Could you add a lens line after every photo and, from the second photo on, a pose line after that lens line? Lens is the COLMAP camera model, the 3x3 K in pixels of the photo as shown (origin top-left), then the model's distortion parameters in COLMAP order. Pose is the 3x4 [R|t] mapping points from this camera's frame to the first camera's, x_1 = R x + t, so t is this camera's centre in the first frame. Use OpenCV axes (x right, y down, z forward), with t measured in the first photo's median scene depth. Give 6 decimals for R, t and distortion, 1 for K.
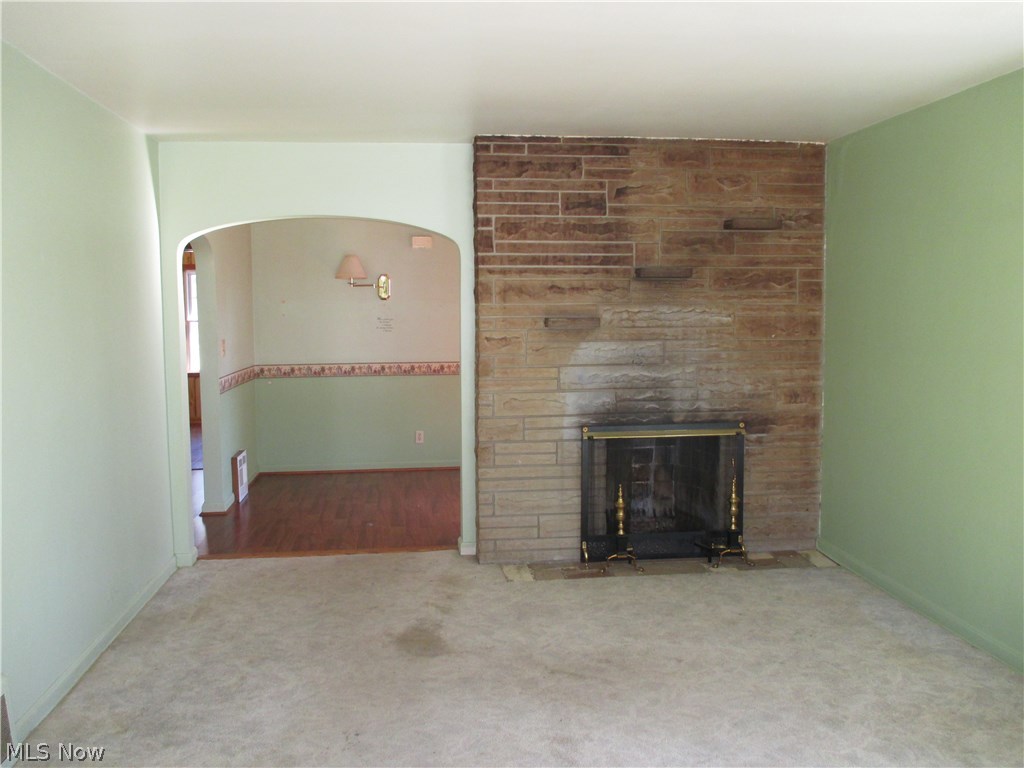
lens RADIAL K [[868.2, 0, 510.0], [0, 868.2, 383.2], [0, 0, 1]] dist [-0.012474, 0.000460]
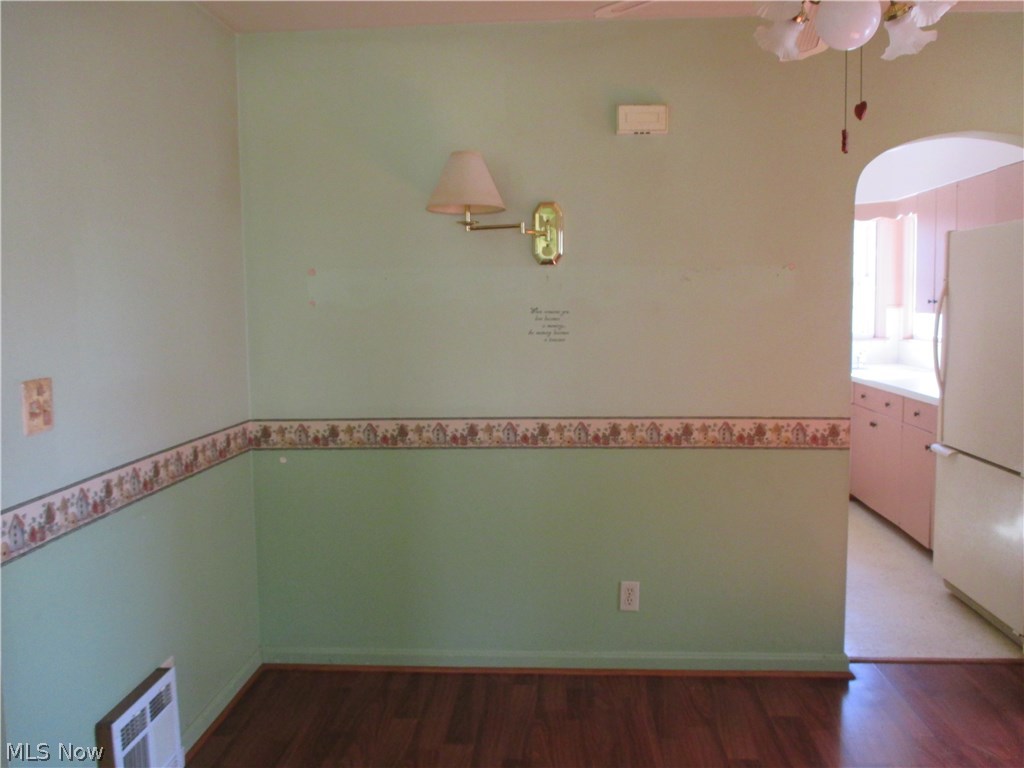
lens RADIAL K [[868.2, 0, 511.9], [0, 868.2, 381.9], [0, 0, 1]] dist [-0.012474, 0.000460]
pose [[0.982854, 0.008664, -0.184183, -0.085356], [-0.007302, 0.999941, 0.008073, -0.043755], [0.184242, -0.006590, 0.982859, 0.593409]]
